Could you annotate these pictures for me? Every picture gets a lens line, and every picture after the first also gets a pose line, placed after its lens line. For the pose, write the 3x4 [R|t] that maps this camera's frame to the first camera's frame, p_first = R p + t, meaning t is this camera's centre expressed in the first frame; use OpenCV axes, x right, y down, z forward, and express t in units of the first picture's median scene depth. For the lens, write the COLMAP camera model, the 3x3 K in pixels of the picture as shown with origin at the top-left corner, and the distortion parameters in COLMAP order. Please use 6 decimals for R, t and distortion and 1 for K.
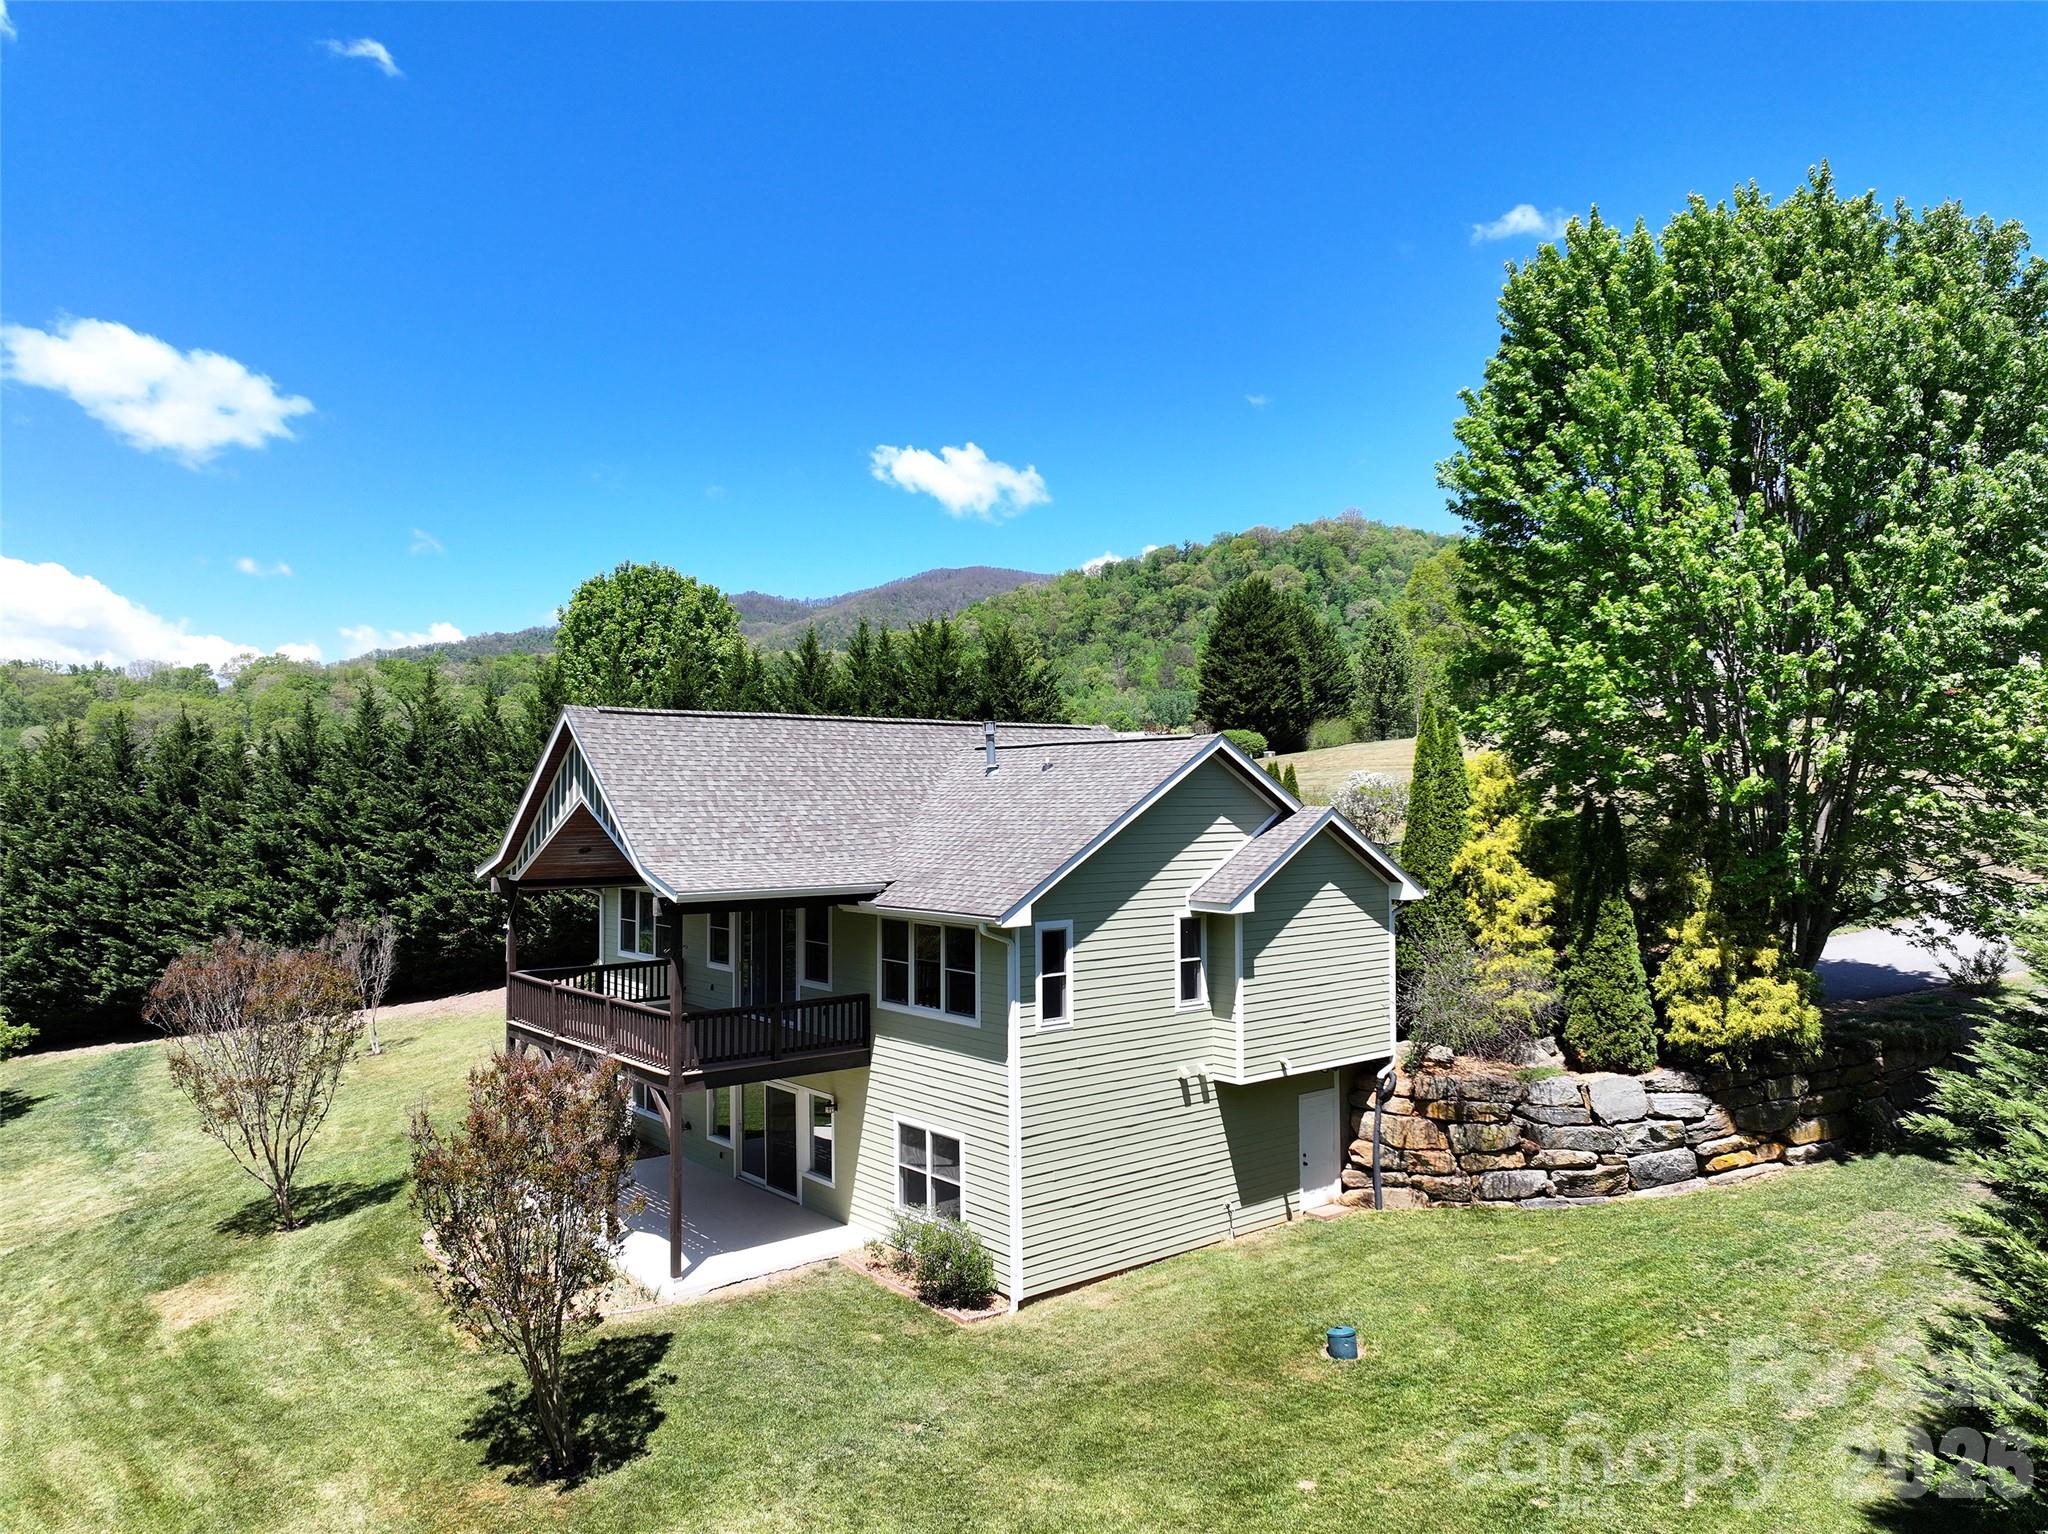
lens RADIAL K [[1433.3, 0, 1024.0], [0, 1433.3, 767.0], [0, 0, 1]] dist [0.006188, 0.001961]
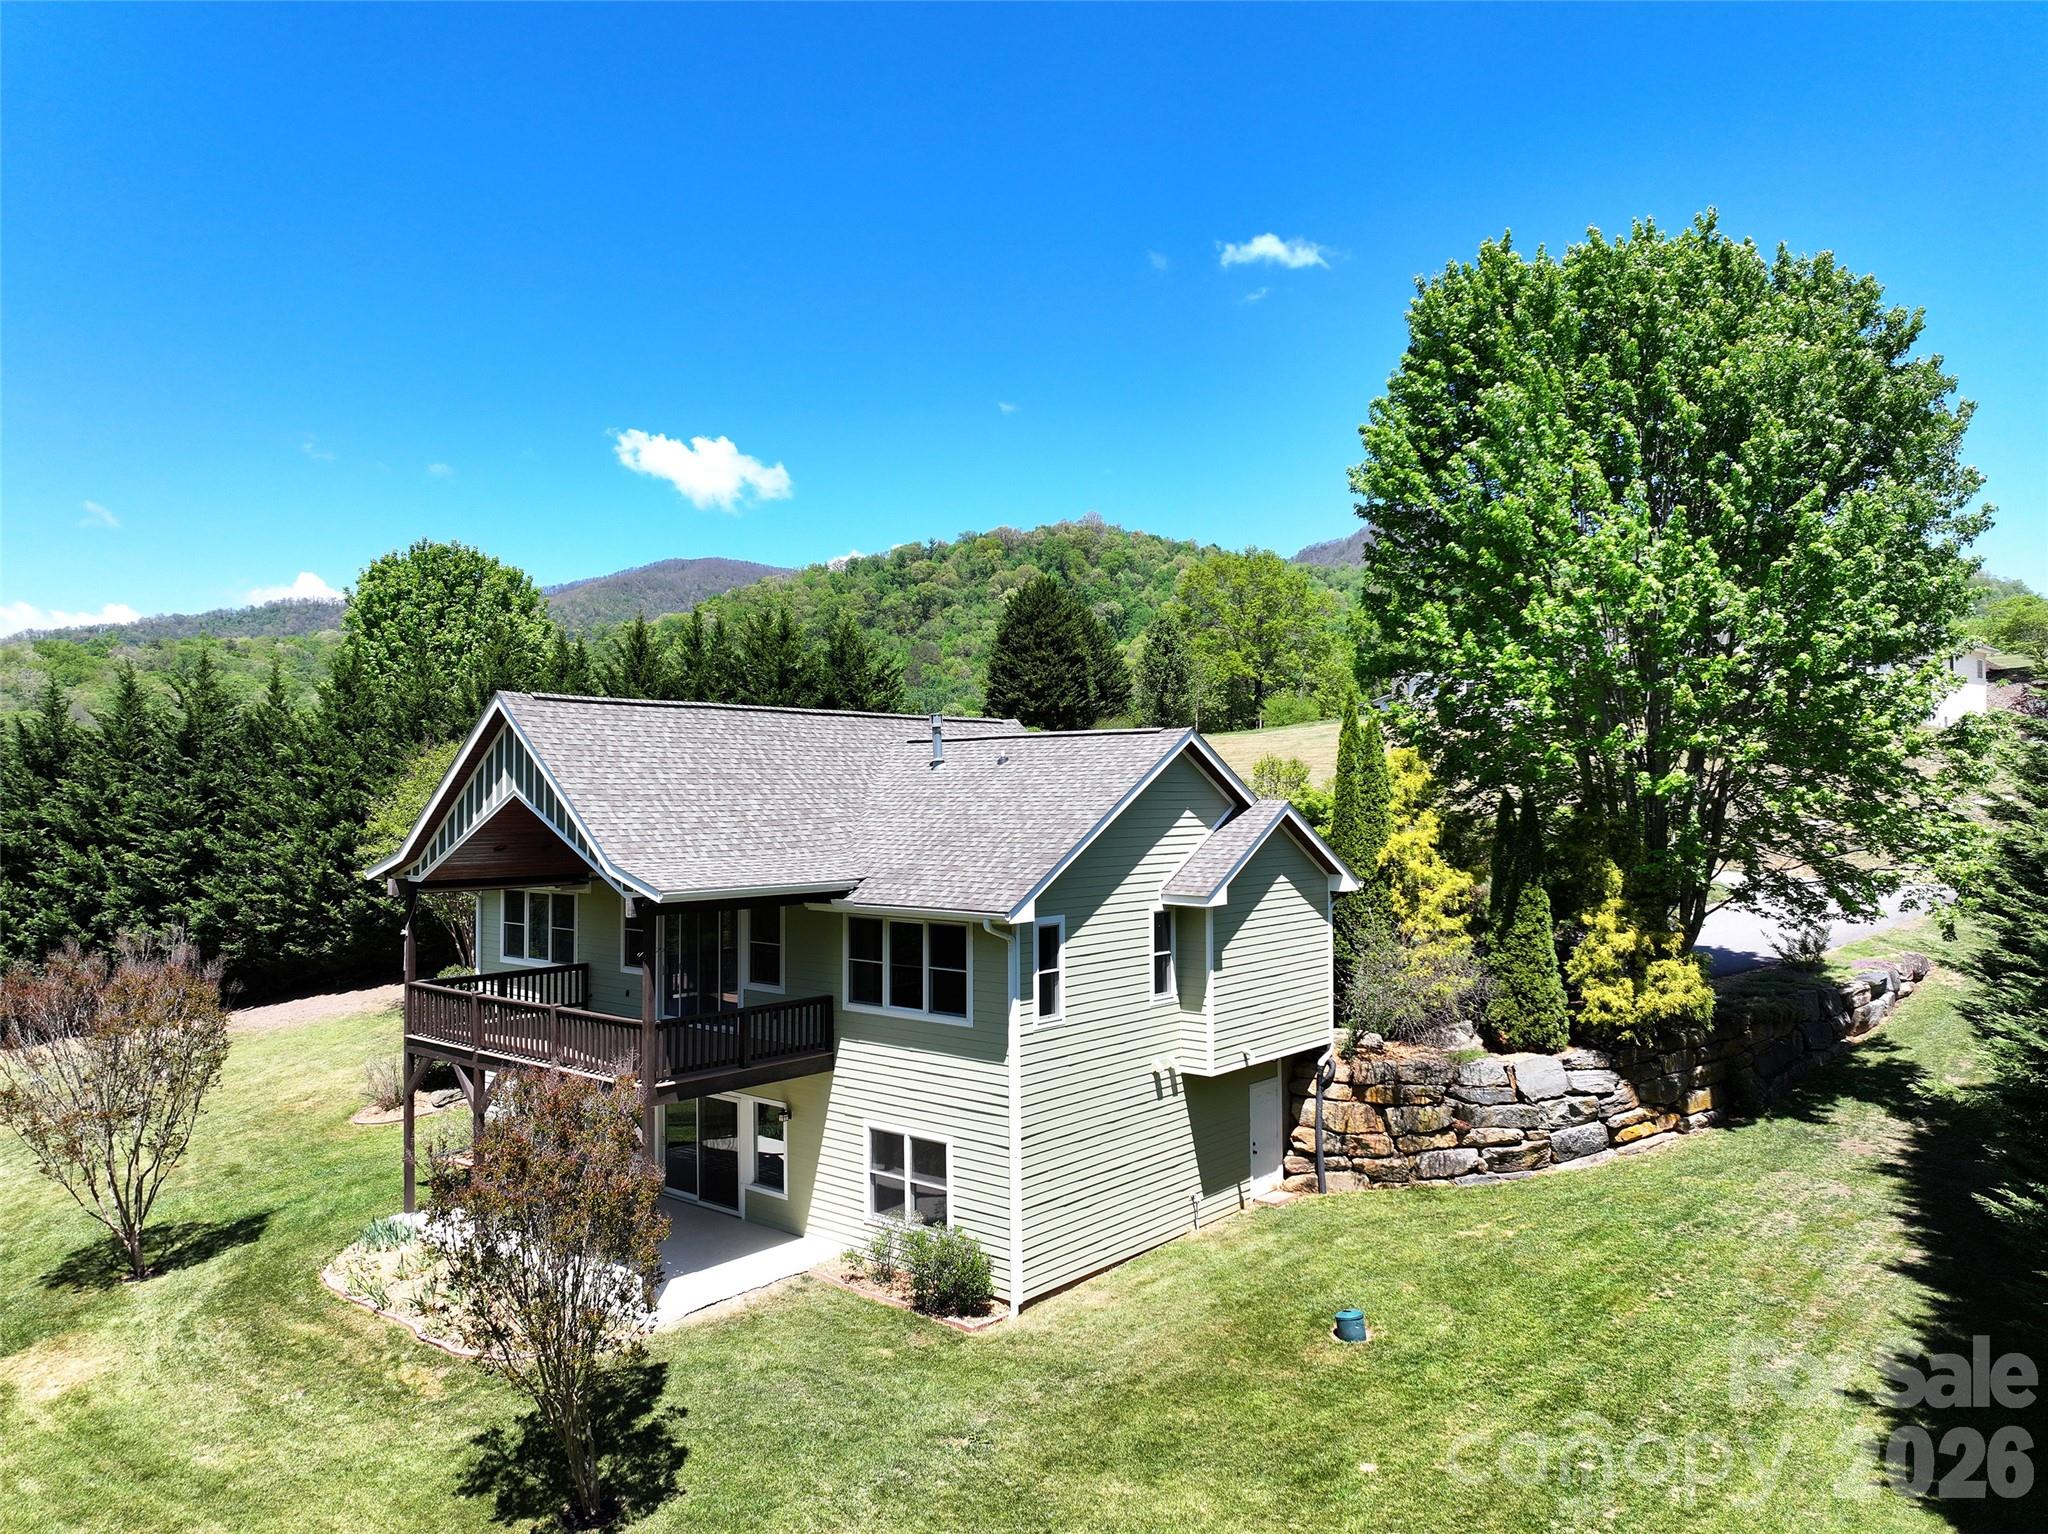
lens RADIAL K [[1436.1, 0, 1024.0], [0, 1436.1, 767.0], [0, 0, 1]] dist [0.006499, 0.003693]
pose [[0.983557, 0.003953, 0.180553, -0.150878], [-0.004289, 0.999990, 0.001468, 0.003088], [-0.180545, -0.002218, 0.983564, 0.029623]]
